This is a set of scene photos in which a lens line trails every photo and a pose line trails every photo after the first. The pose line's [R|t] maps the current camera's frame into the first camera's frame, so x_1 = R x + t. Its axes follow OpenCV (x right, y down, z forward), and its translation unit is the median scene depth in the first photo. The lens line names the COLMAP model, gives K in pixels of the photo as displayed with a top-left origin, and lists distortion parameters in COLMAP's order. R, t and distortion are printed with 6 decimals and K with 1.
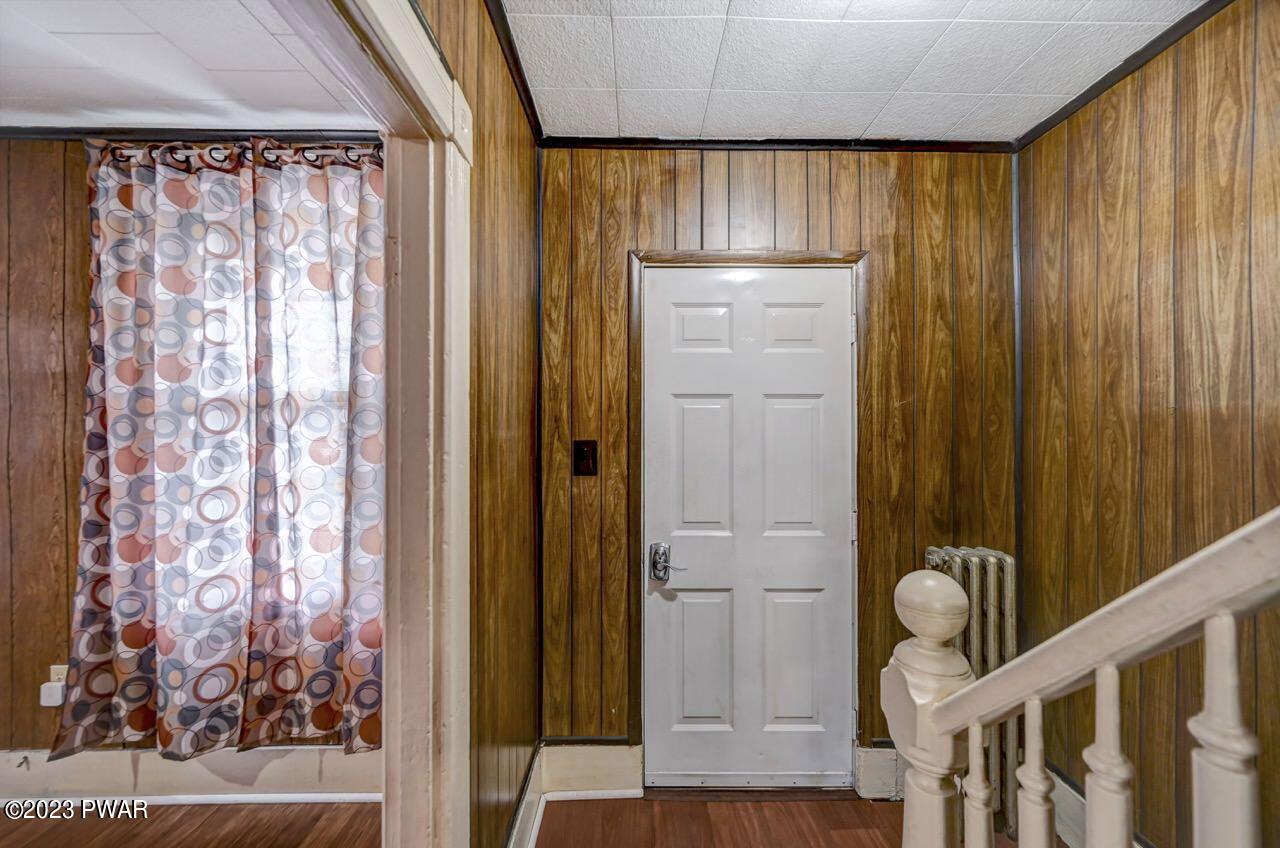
lens RADIAL K [[517.2, 0, 638.3], [0, 517.2, 424.8], [0, 0, 1]] dist [0.002193, -0.000474]
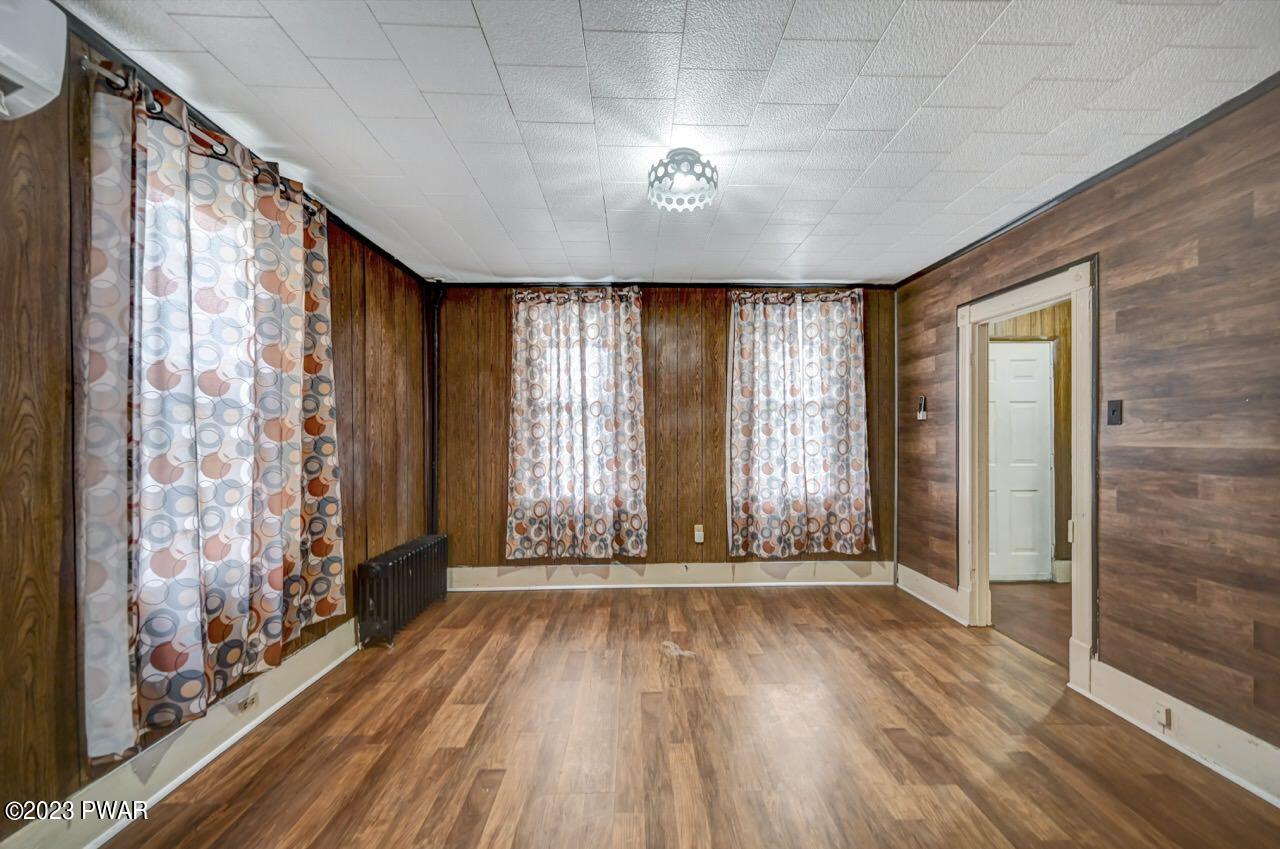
lens RADIAL K [[517.2, 0, 642.1], [0, 517.2, 435.6], [0, 0, 1]] dist [0.002193, -0.000474]
pose [[0.999919, -0.004691, 0.011848, -1.459875], [0.004664, 0.999986, 0.002358, 0.081088], [-0.011858, -0.002302, 0.999927, -1.272493]]
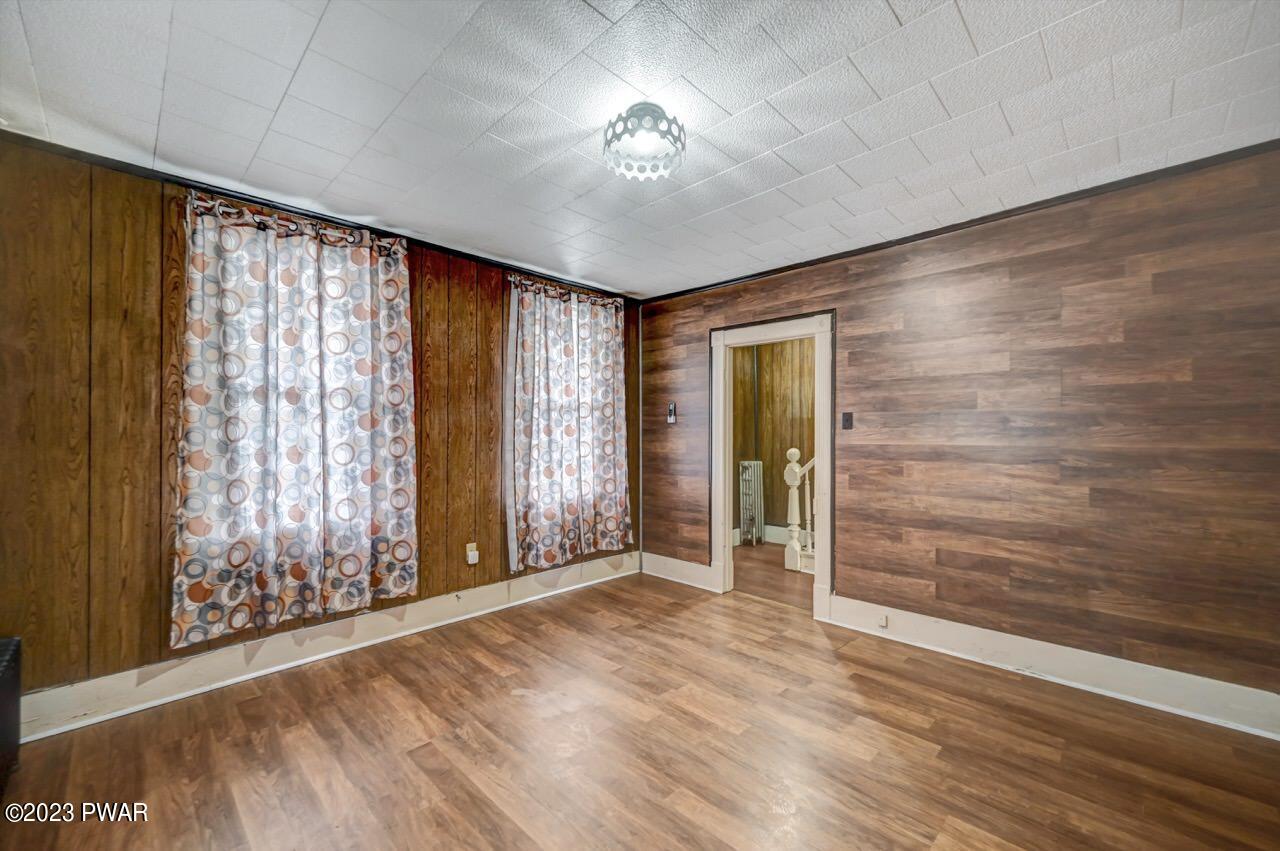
lens RADIAL K [[517.2, 0, 648.6], [0, 517.2, 434.1], [0, 0, 1]] dist [0.002193, -0.000474]
pose [[0.703168, -0.000817, 0.711024, -2.101508], [0.001423, 0.999999, -0.000258, 0.079103], [-0.711023, 0.001193, 0.703168, -0.796471]]
